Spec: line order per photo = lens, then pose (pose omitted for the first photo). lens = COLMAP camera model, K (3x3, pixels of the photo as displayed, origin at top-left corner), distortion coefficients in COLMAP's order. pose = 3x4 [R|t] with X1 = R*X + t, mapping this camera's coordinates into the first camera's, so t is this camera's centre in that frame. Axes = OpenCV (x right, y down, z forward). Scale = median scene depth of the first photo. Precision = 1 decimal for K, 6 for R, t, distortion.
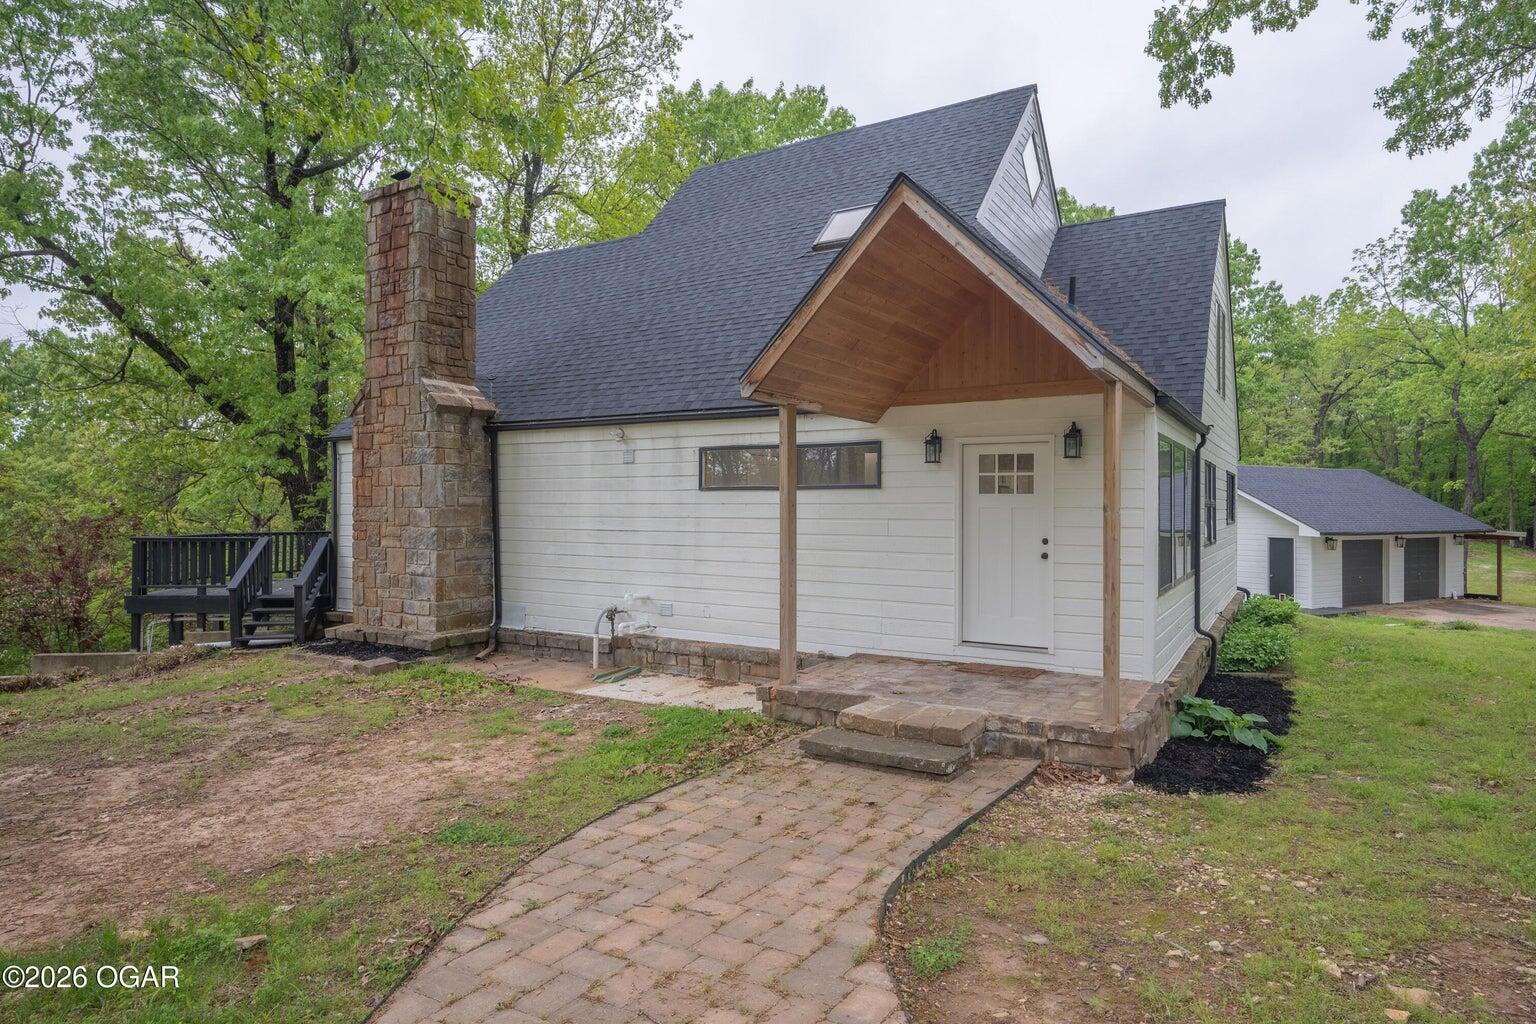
lens RADIAL K [[907.3, 0, 773.3], [0, 907.3, 511.7], [0, 0, 1]] dist [-0.006896, -0.001497]
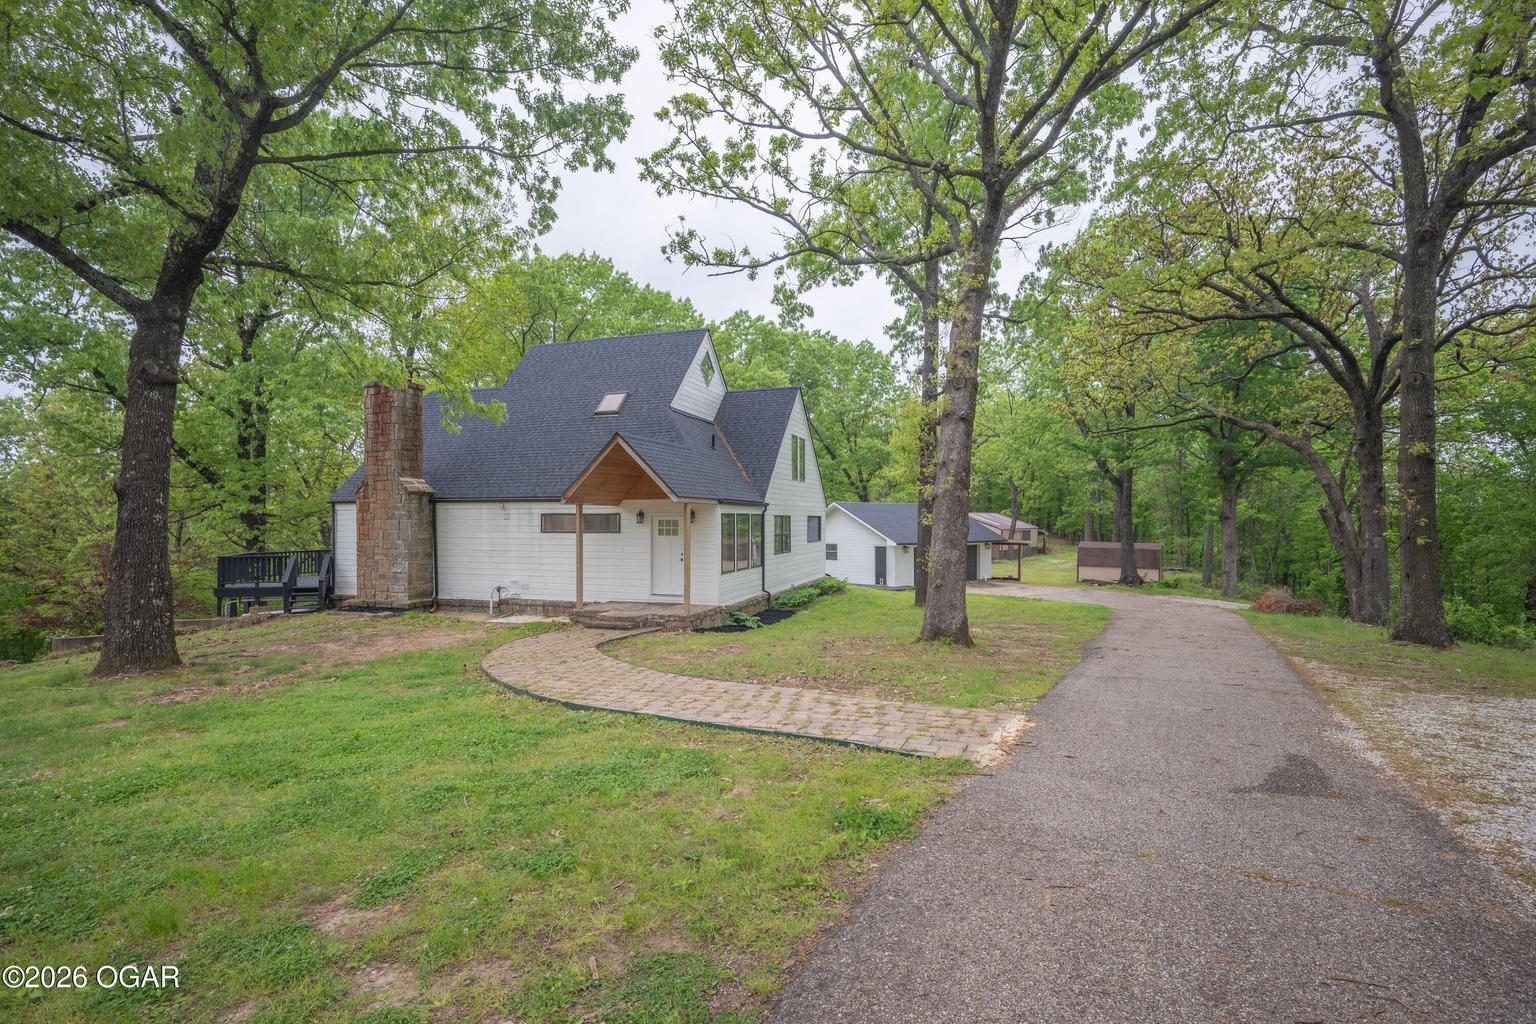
lens RADIAL K [[764.0, 0, 768.6], [0, 764.0, 519.0], [0, 0, 1]] dist [-0.005522, -0.000087]
pose [[0.971480, -0.001944, 0.237113, 0.016276], [0.002970, 0.999988, -0.003968, -0.042706], [-0.237103, 0.004560, 0.971474, -0.862677]]
